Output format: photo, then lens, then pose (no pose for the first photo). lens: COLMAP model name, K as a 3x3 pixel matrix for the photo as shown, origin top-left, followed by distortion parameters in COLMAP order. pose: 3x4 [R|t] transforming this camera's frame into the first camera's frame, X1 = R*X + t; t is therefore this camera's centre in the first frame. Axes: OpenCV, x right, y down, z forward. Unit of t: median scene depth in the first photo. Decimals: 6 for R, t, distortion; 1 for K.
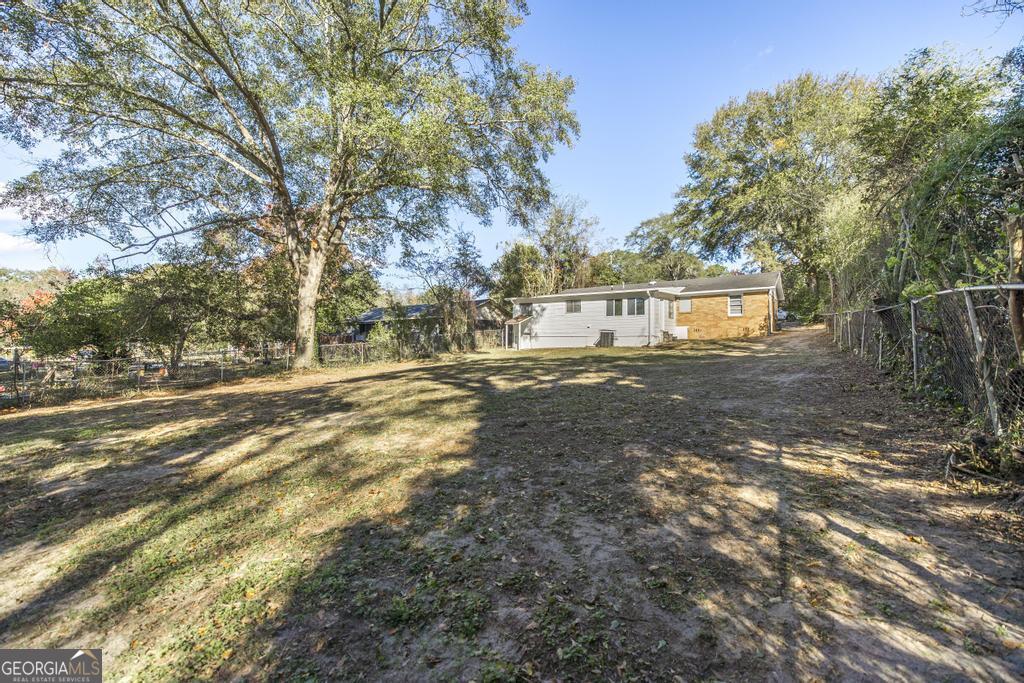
lens RADIAL K [[440.8, 0, 512.4], [0, 440.8, 341.8], [0, 0, 1]] dist [0.000485, 0.000176]
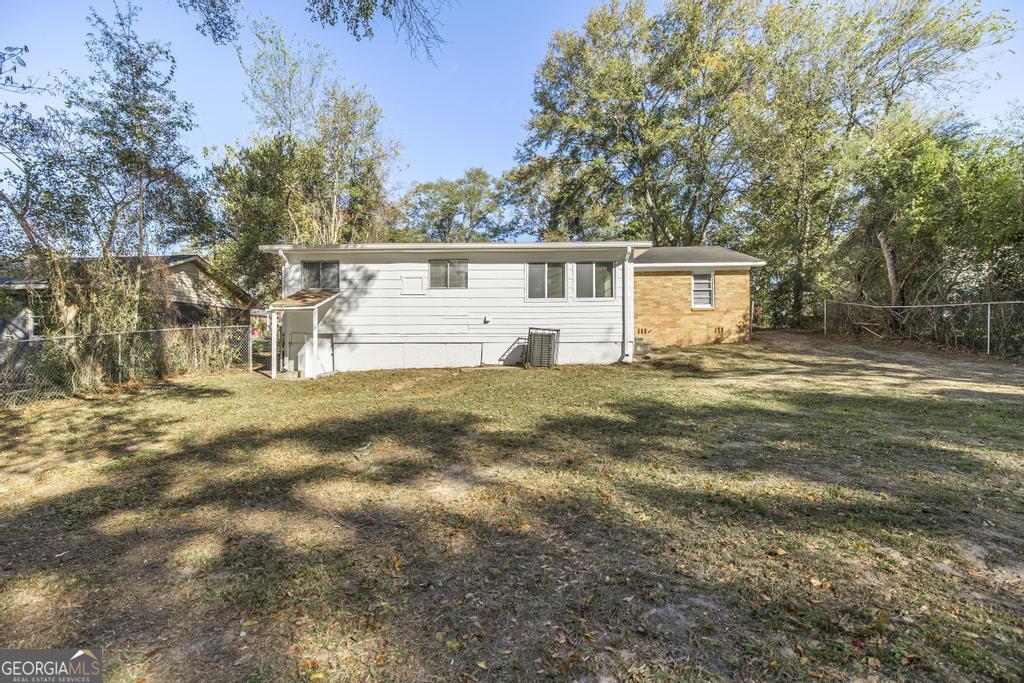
lens RADIAL K [[491.9, 0, 513.3], [0, 491.9, 332.8], [0, 0, 1]] dist [-0.002211, 0.000233]
pose [[0.832909, 0.007874, 0.553354, -0.073496], [0.004713, 0.999762, -0.021320, -0.010571], [-0.553390, 0.020365, 0.832673, 0.528285]]
